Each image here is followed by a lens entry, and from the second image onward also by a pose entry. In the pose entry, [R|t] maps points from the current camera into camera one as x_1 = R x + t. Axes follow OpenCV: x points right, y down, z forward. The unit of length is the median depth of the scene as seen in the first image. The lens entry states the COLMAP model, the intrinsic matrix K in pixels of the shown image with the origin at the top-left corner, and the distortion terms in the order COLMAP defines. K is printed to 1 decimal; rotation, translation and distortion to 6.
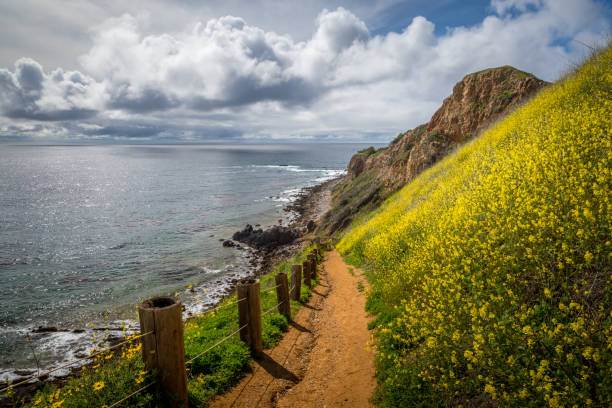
lens RADIAL K [[407.8, 0, 306.0], [0, 407.8, 204.0], [0, 0, 1]] dist [0.000725, -0.000168]
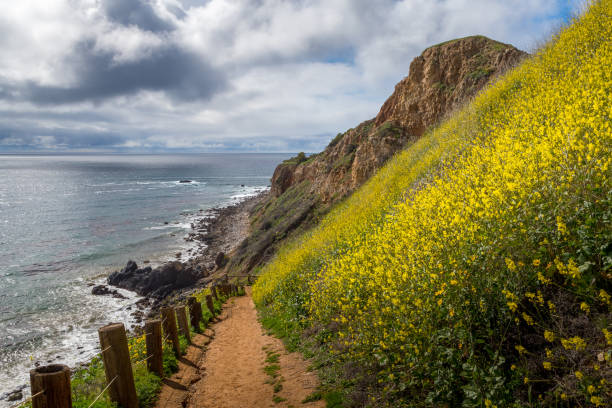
lens RADIAL K [[523.5, 0, 302.8], [0, 523.5, 205.3], [0, 0, 1]] dist [-0.008277, -0.003242]
pose [[0.986902, -0.017180, 0.160401, 0.013409], [0.025389, 0.998463, -0.049265, 0.011172], [-0.159308, 0.052692, 0.985822, 0.112002]]
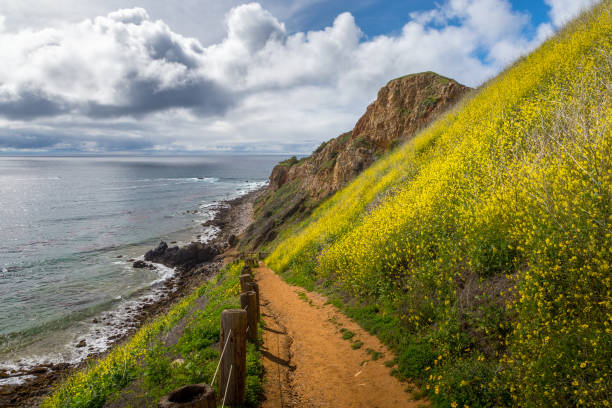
lens RADIAL K [[418.6, 0, 299.4], [0, 418.6, 202.7], [0, 0, 1]] dist [-0.002438, 0.001192]
pose [[0.984600, -0.021300, 0.173522, -0.002957], [0.027486, 0.999066, -0.033330, 0.005733], [-0.172650, 0.037586, 0.984266, 0.058545]]
